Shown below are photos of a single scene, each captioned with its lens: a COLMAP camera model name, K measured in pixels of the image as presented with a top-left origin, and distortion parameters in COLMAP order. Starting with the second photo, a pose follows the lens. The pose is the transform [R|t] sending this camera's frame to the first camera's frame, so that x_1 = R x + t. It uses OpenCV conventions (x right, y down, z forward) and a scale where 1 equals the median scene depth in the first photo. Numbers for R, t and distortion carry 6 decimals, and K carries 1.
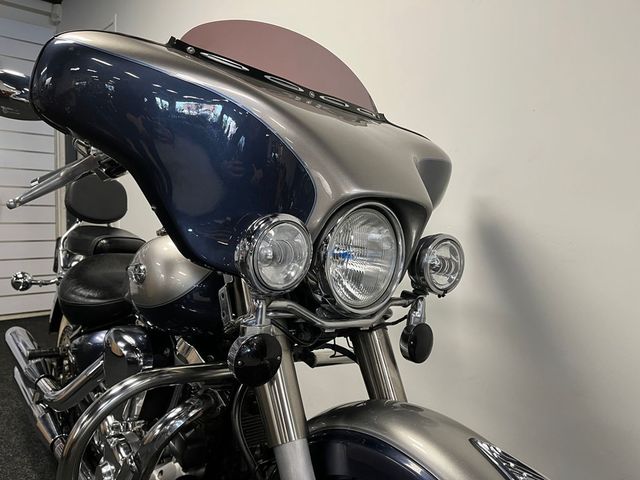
lens RADIAL K [[513.6, 0, 320.0], [0, 513.6, 240.0], [0, 0, 1]] dist [0.058641, -0.002020]
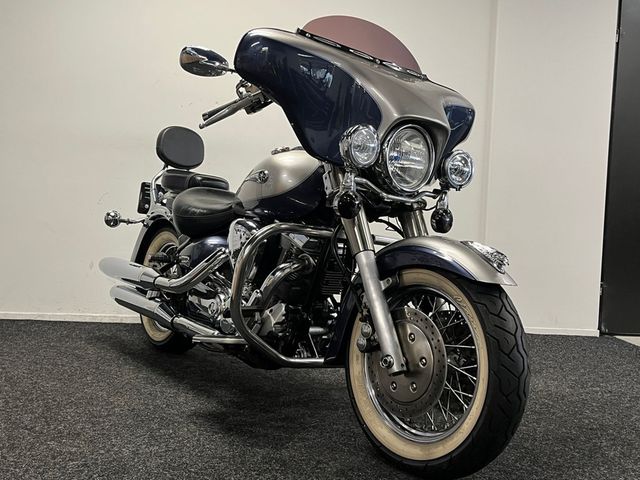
lens RADIAL K [[664.8, 0, 320.0], [0, 664.8, 240.0], [0, 0, 1]] dist [0.002572, 0.001376]
pose [[0.998102, 0.023638, -0.056859, -0.064626], [-0.023688, 0.999719, -0.000202, 0.267822], [0.056839, 0.001548, 0.998382, -1.034379]]
